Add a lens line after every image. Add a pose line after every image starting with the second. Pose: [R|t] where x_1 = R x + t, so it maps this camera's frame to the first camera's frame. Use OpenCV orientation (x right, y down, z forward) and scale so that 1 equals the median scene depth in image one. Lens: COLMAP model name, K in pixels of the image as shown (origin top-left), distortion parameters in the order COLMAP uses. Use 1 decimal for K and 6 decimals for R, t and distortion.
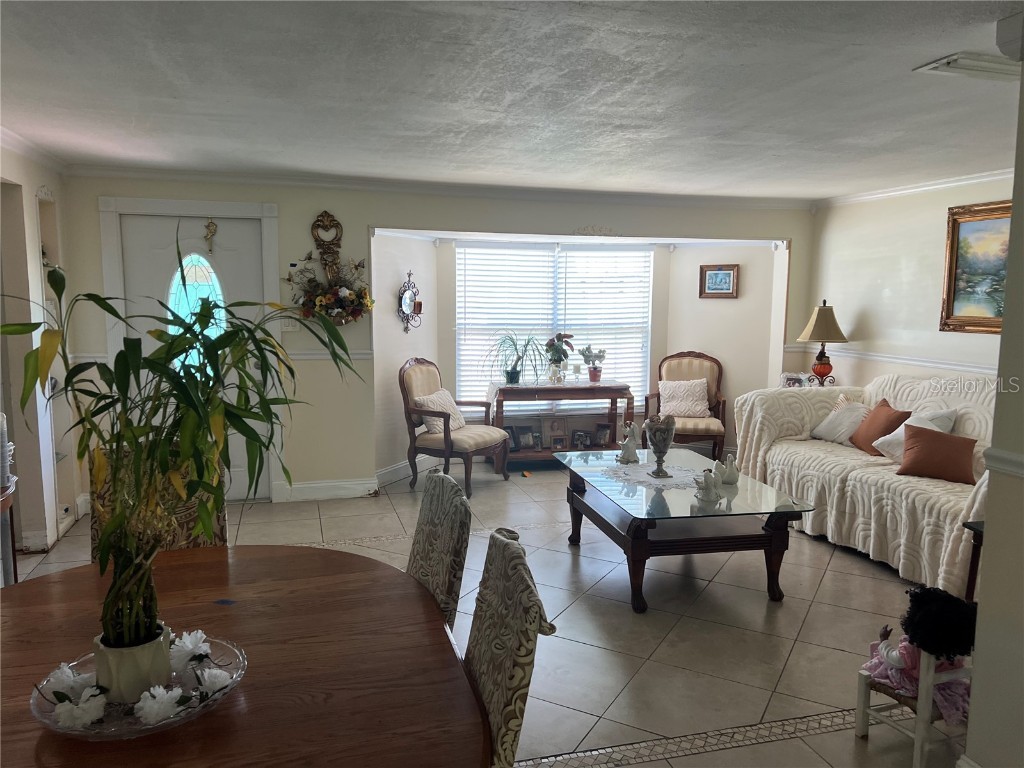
lens RADIAL K [[776.3, 0, 511.8], [0, 776.3, 382.8], [0, 0, 1]] dist [0.046850, -0.004188]
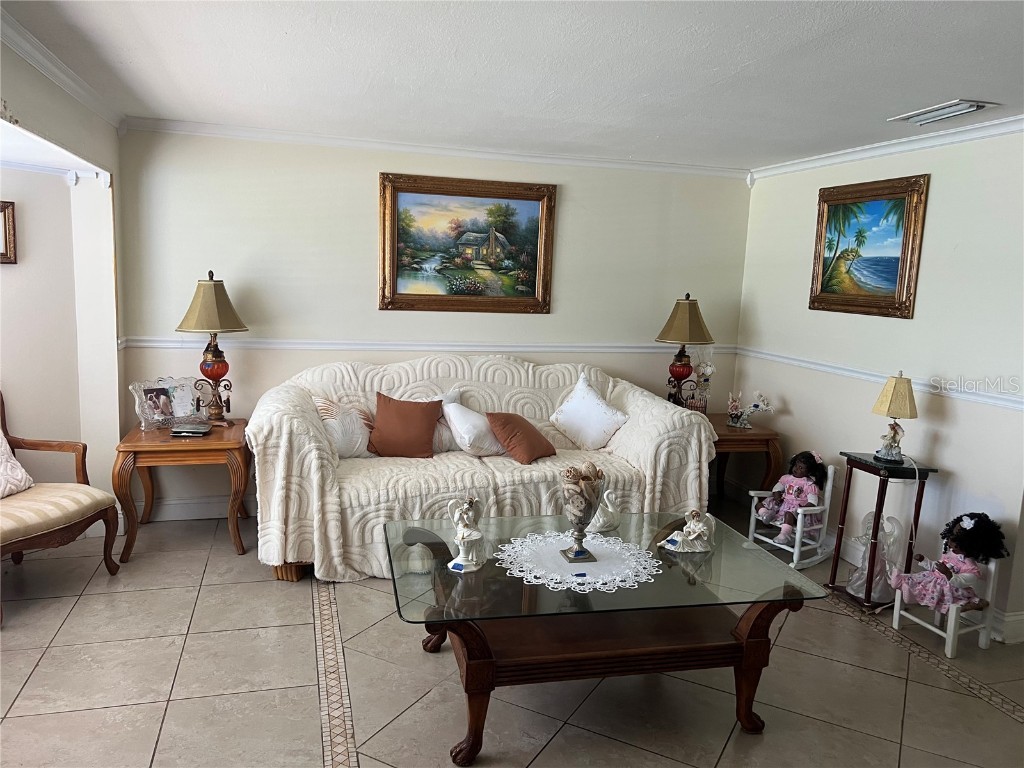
lens RADIAL K [[776.3, 0, 512.0], [0, 776.3, 388.2], [0, 0, 1]] dist [0.046850, -0.004188]
pose [[-0.002422, -0.157911, 0.987450, -0.377376], [0.079426, 0.984303, 0.157603, -0.111459], [-0.996838, 0.078811, 0.010159, 0.885802]]
